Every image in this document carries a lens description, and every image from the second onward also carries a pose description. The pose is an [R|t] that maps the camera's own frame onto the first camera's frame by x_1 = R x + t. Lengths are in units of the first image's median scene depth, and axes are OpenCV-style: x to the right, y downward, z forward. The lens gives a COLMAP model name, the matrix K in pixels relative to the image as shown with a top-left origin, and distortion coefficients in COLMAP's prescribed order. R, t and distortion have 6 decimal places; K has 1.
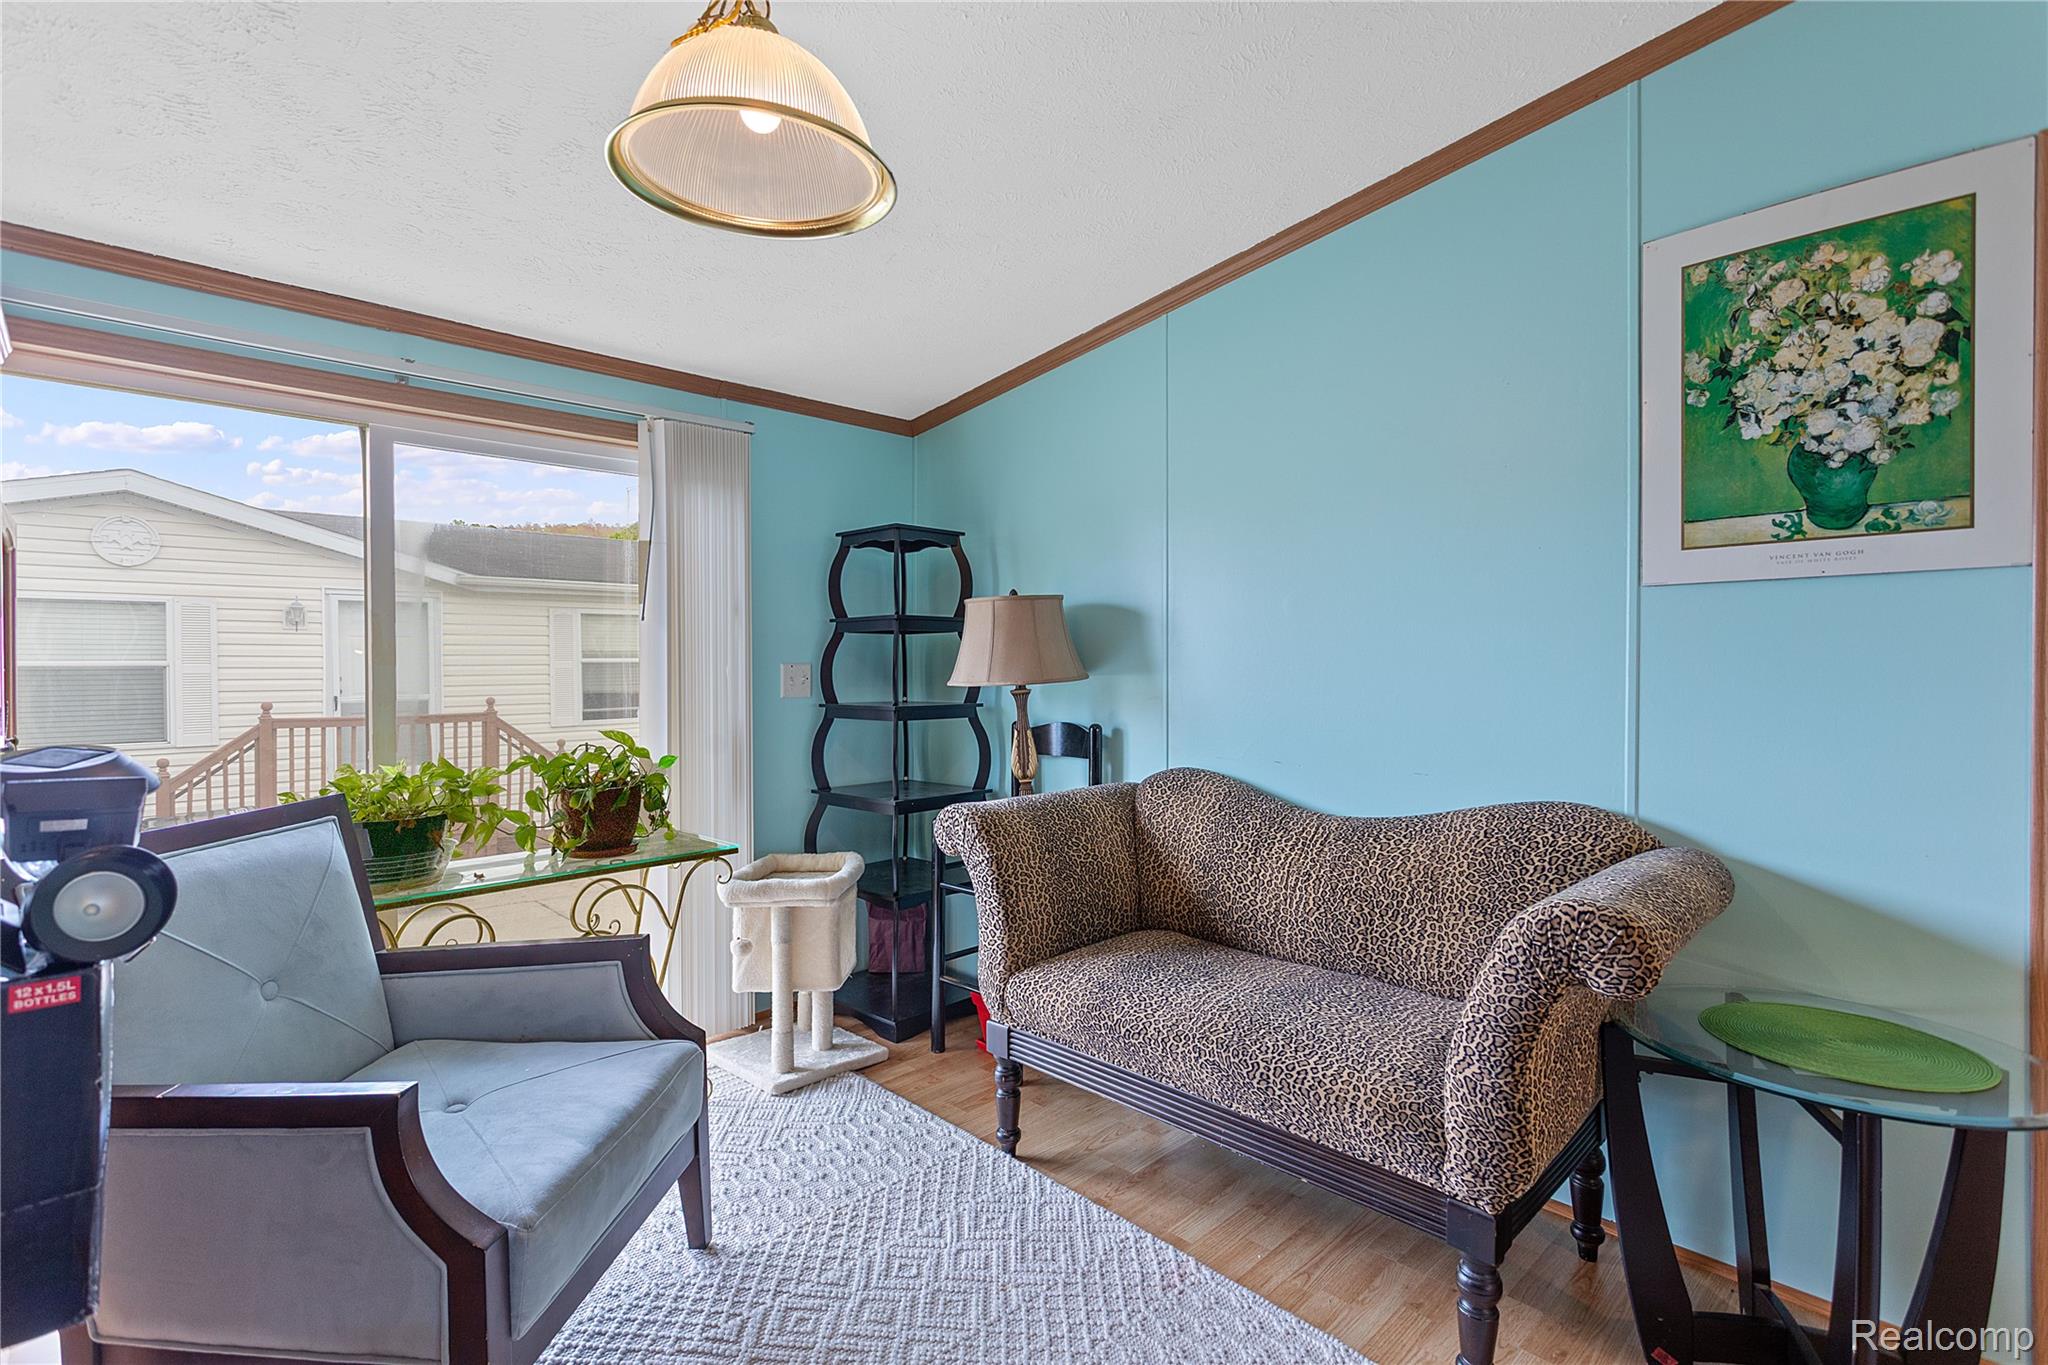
lens RADIAL K [[971.3, 0, 1029.8], [0, 971.3, 677.3], [0, 0, 1]] dist [0.004750, 0.000081]
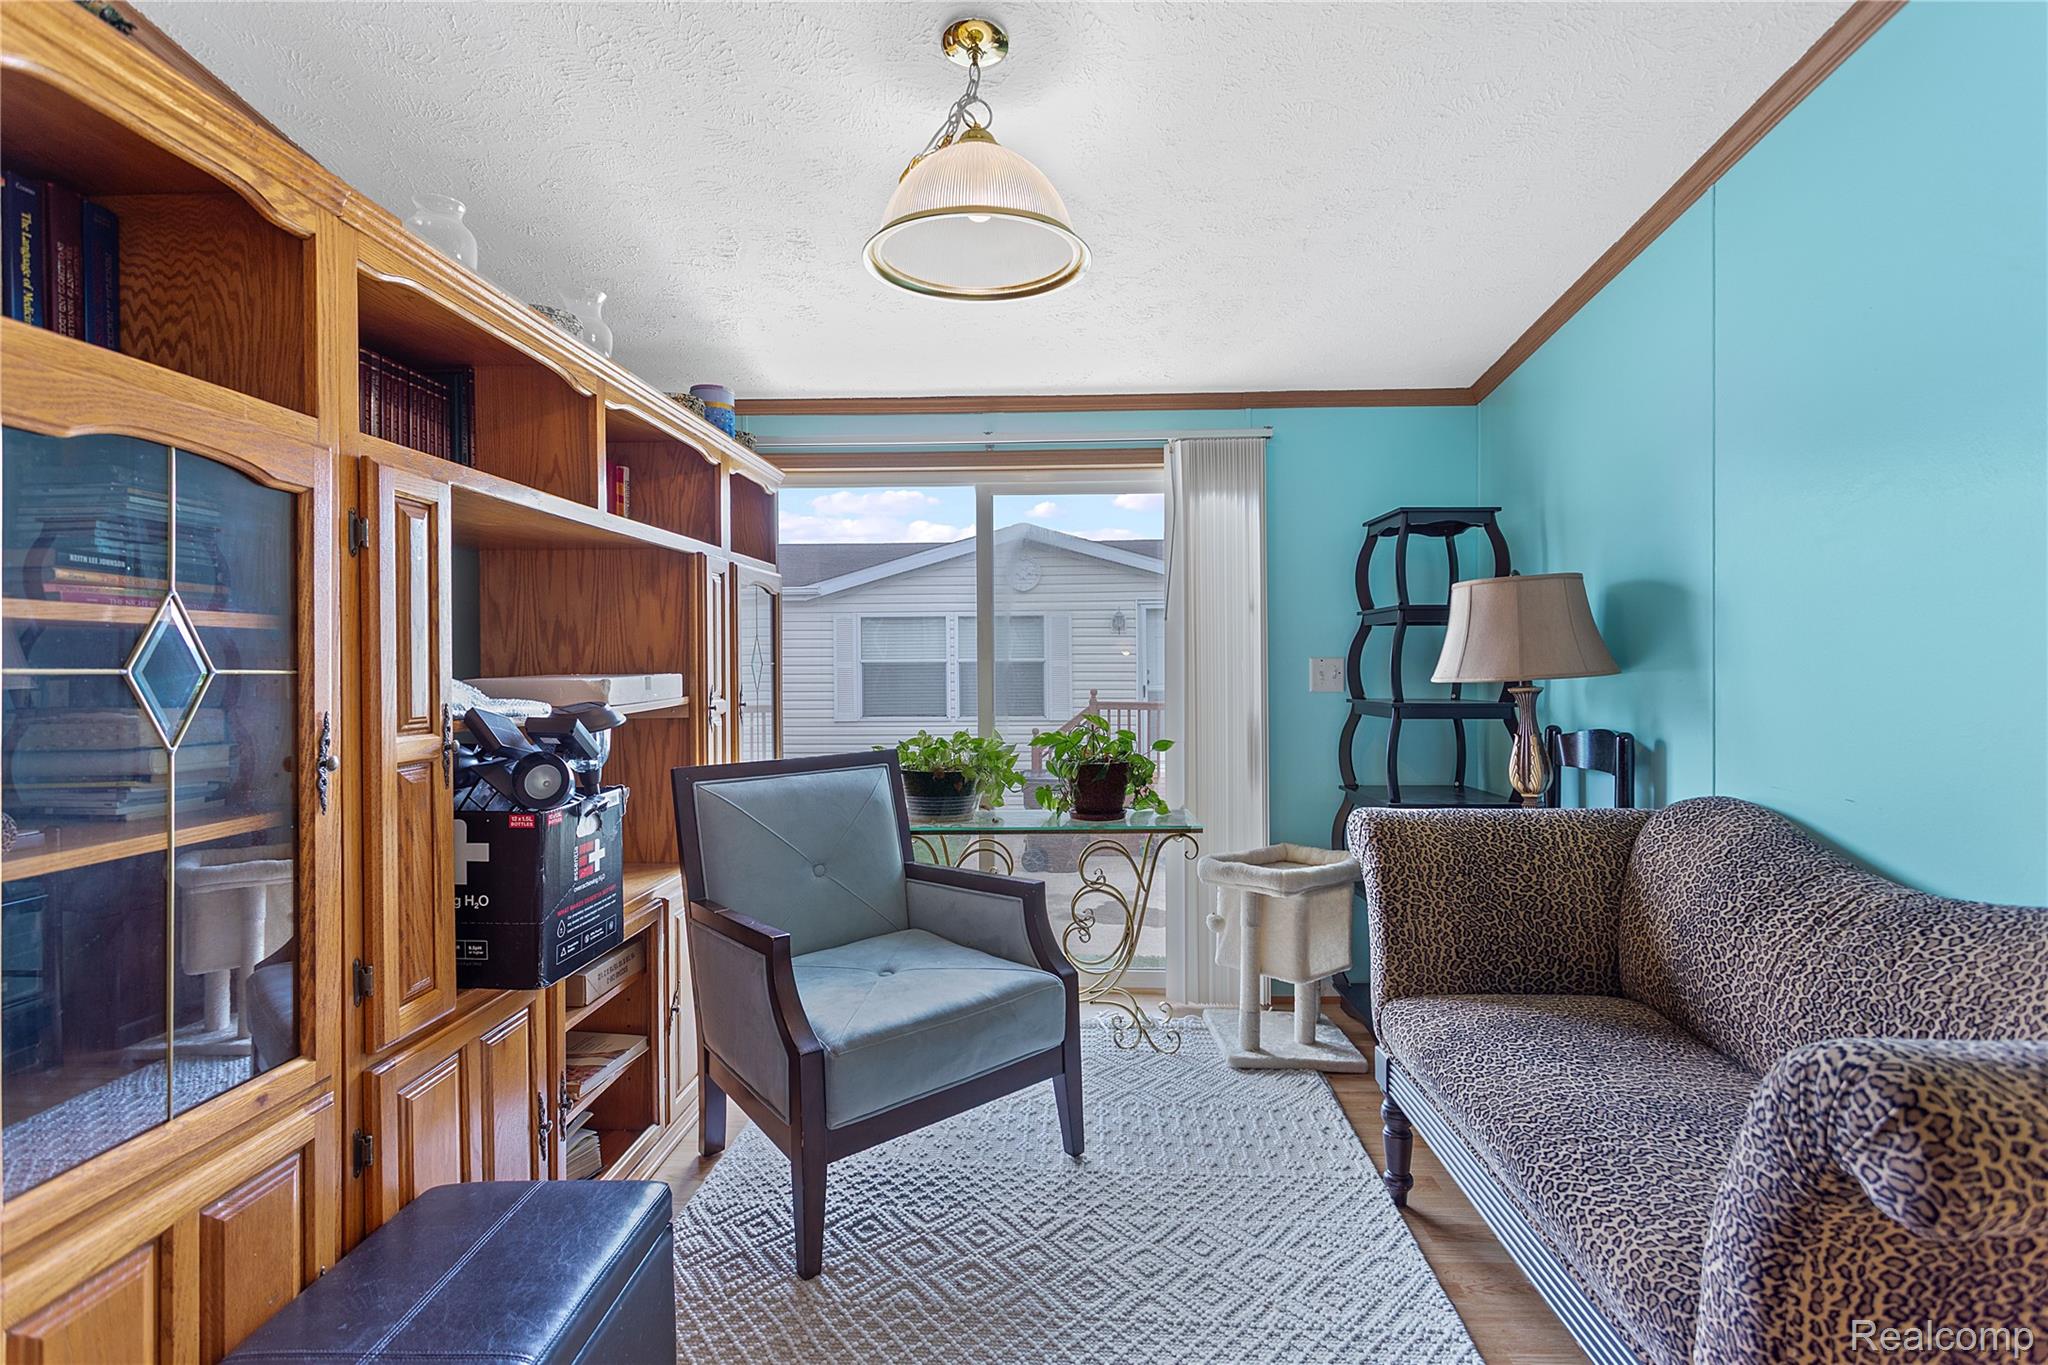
lens RADIAL K [[971.3, 0, 1021.6], [0, 971.3, 673.4], [0, 0, 1]] dist [0.004750, 0.000081]
pose [[0.681156, 0.007448, -0.732101, 0.386719], [-0.006774, 0.999970, 0.003871, 0.000312], [0.732107, 0.002322, 0.681185, 0.124763]]
